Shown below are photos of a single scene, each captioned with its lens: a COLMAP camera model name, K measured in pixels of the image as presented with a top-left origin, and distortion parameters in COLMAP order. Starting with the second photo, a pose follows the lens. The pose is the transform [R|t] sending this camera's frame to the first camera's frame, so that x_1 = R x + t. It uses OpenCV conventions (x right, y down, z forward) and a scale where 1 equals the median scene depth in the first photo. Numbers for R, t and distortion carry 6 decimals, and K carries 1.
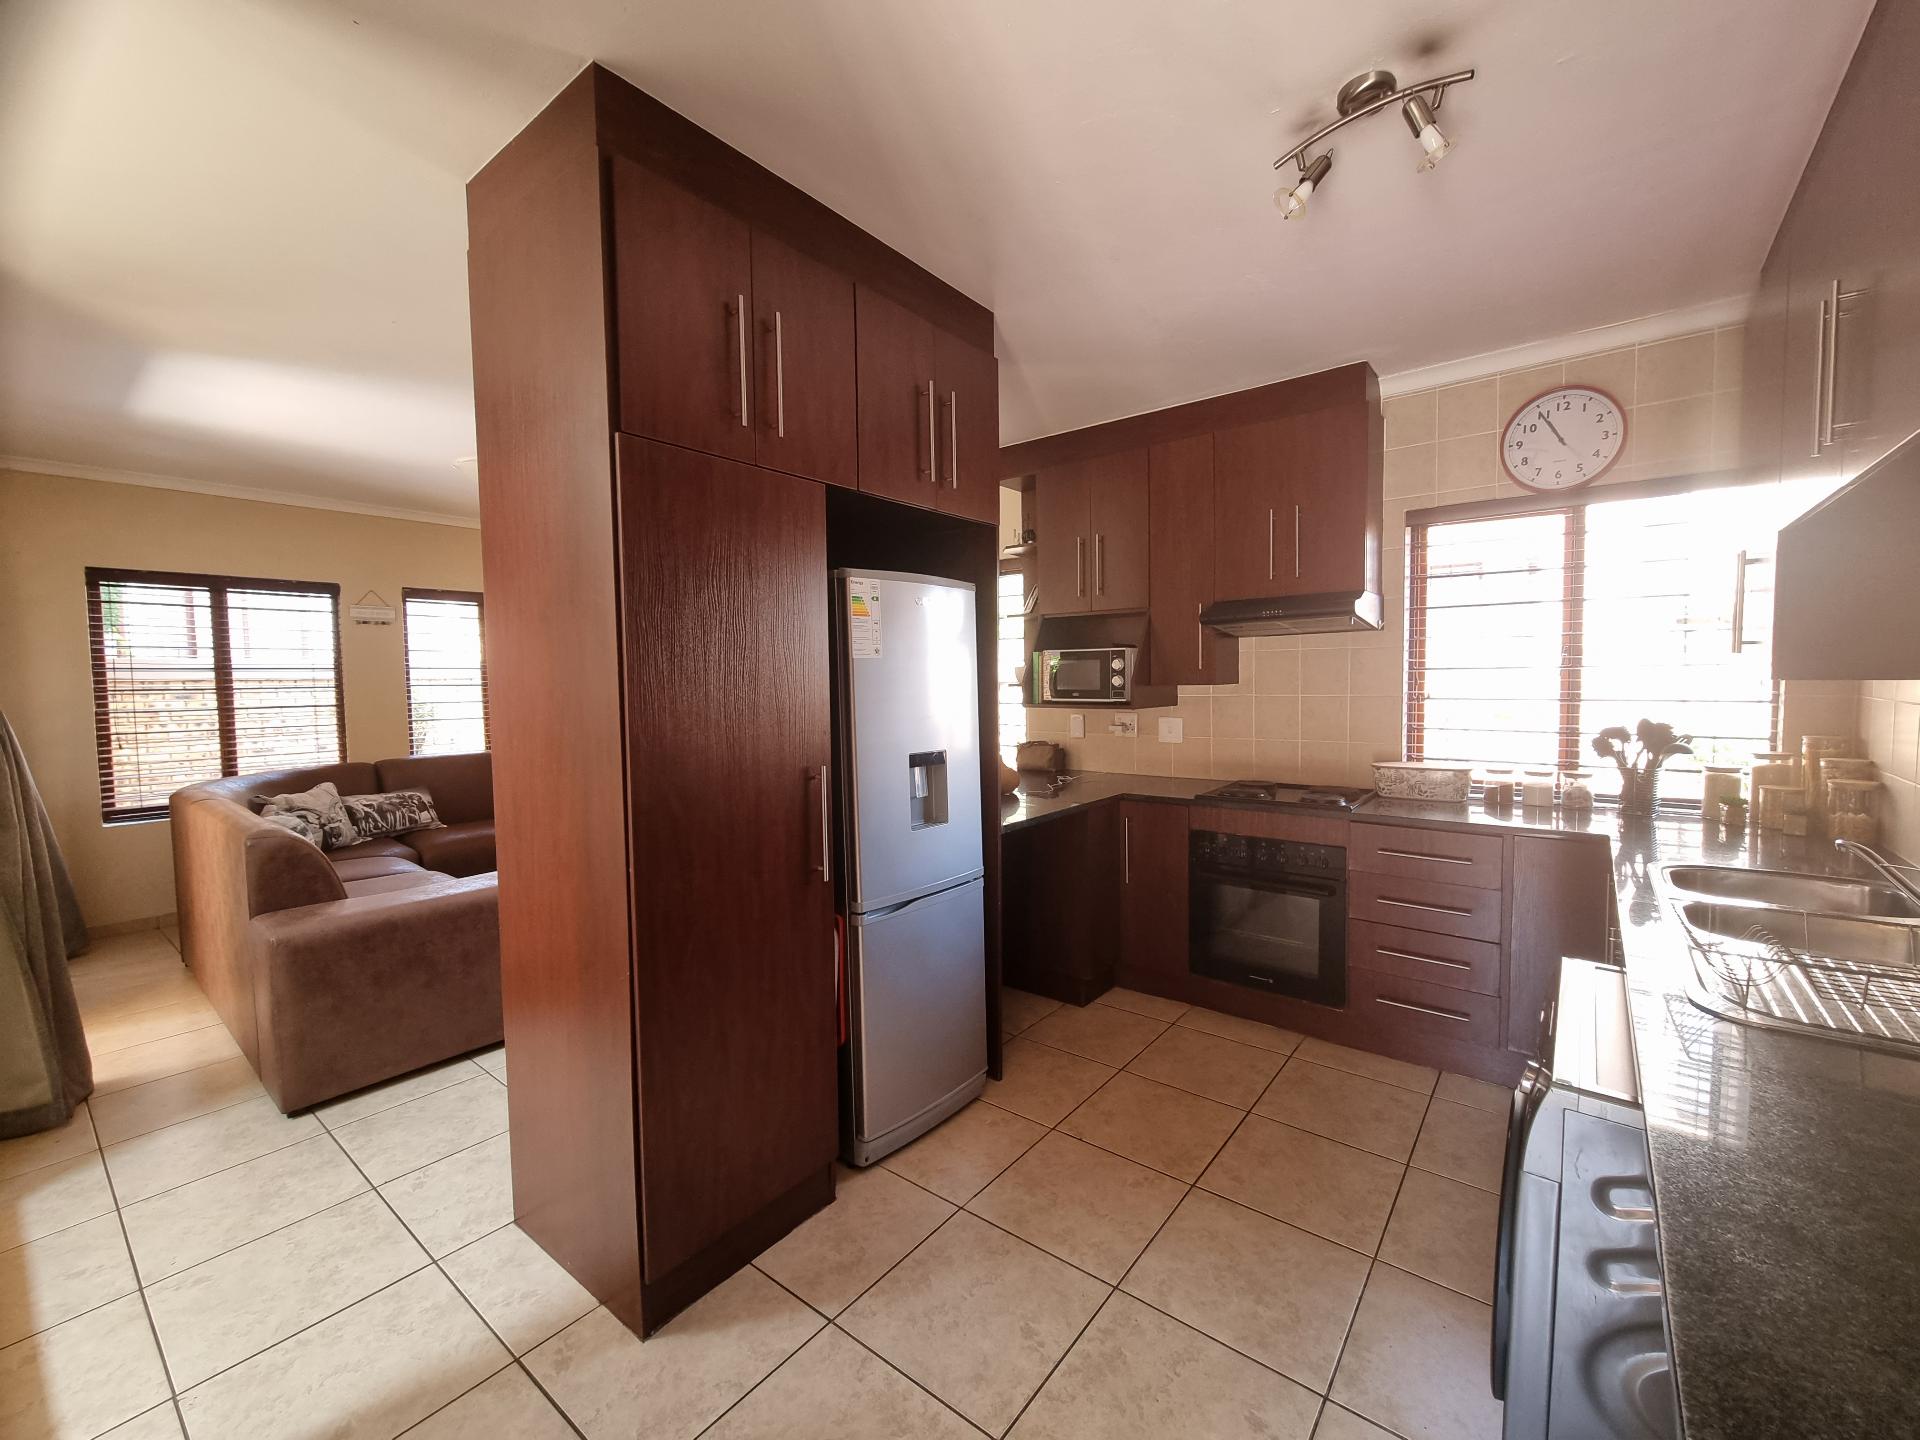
lens RADIAL K [[787.5, 0, 977.7], [0, 787.5, 721.0], [0, 0, 1]] dist [0.001906, -0.002604]
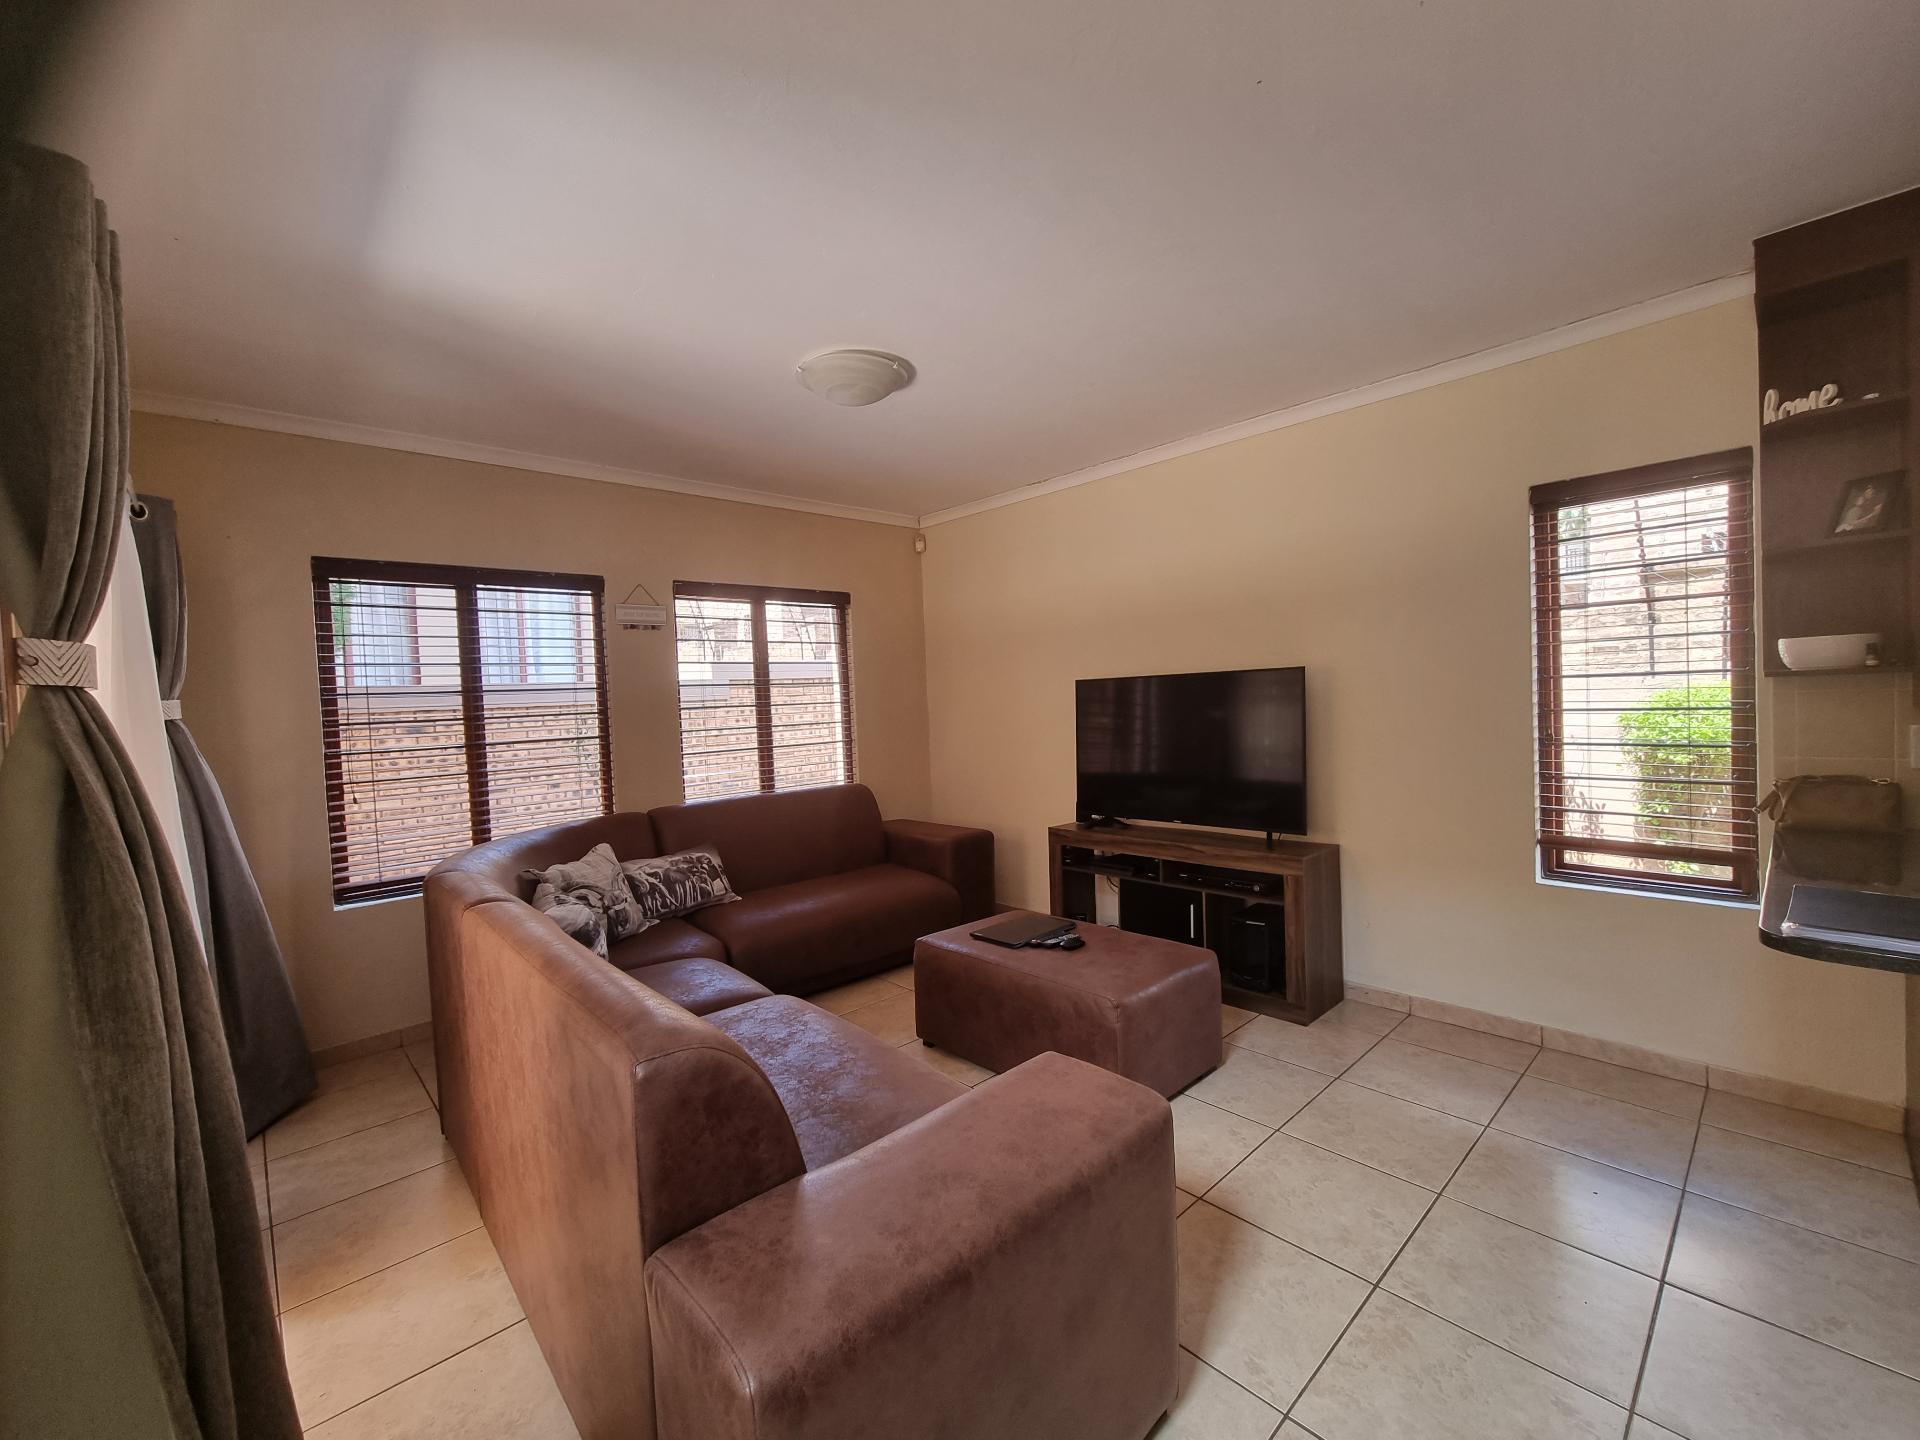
lens RADIAL K [[787.5, 0, 977.7], [0, 787.5, 721.0], [0, 0, 1]] dist [0.001906, -0.002604]
pose [[0.988313, -0.025383, -0.150310, -0.406010], [0.022447, 0.999523, -0.021194, -0.012976], [0.150776, 0.017573, 0.988412, 0.362167]]
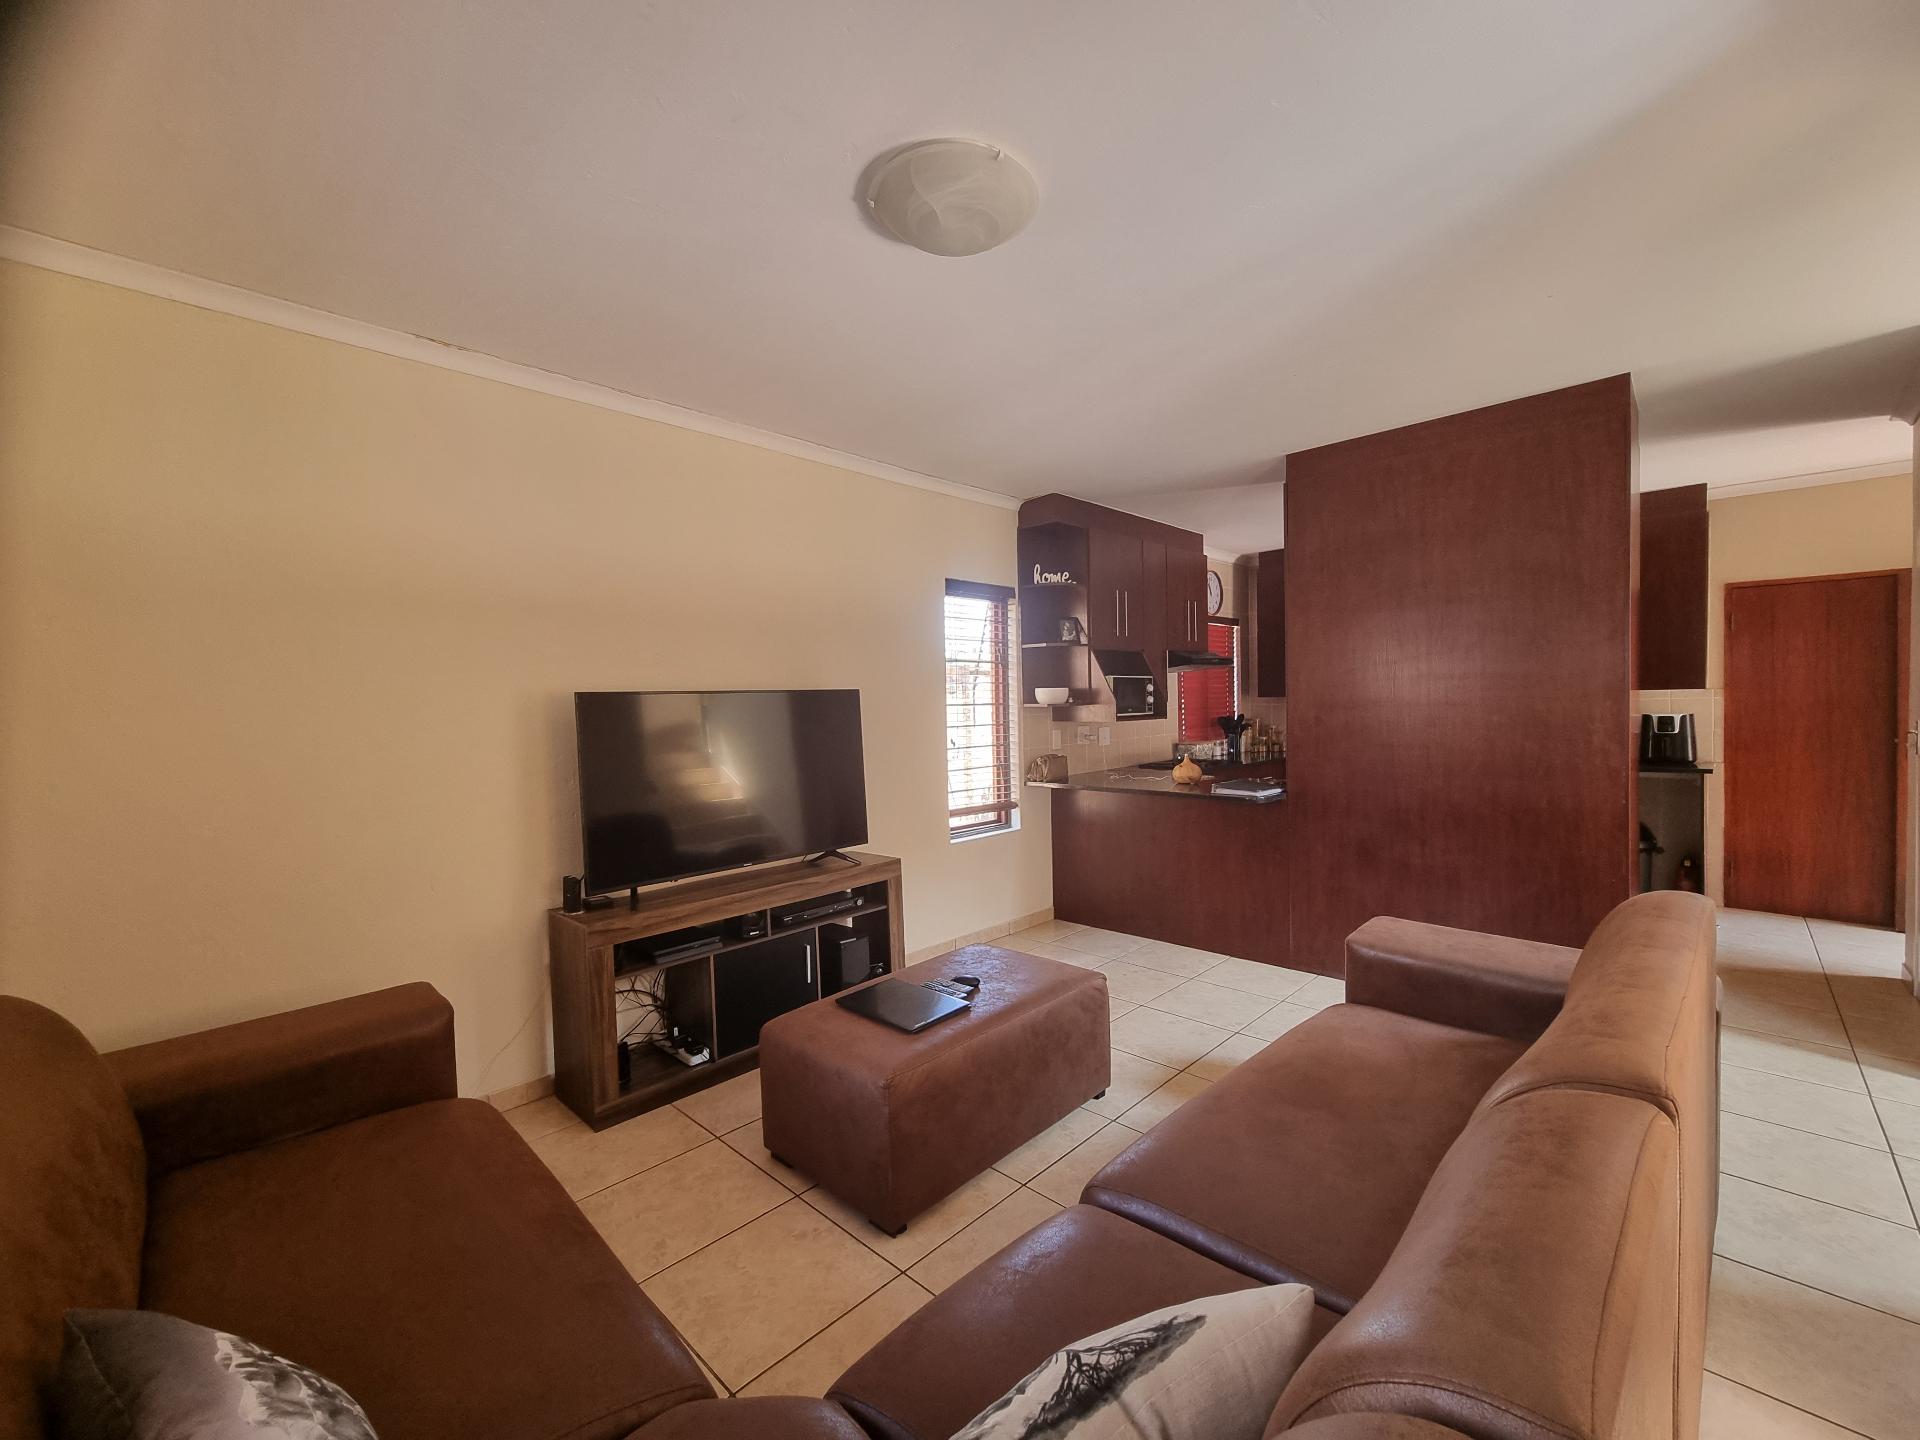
lens RADIAL K [[787.5, 0, 977.7], [0, 787.5, 721.0], [0, 0, 1]] dist [0.001906, -0.002604]
pose [[0.095441, -0.007398, 0.995408, -1.060218], [0.096297, 0.995351, -0.001836, -0.028789], [-0.990766, 0.096030, 0.095710, 0.983472]]
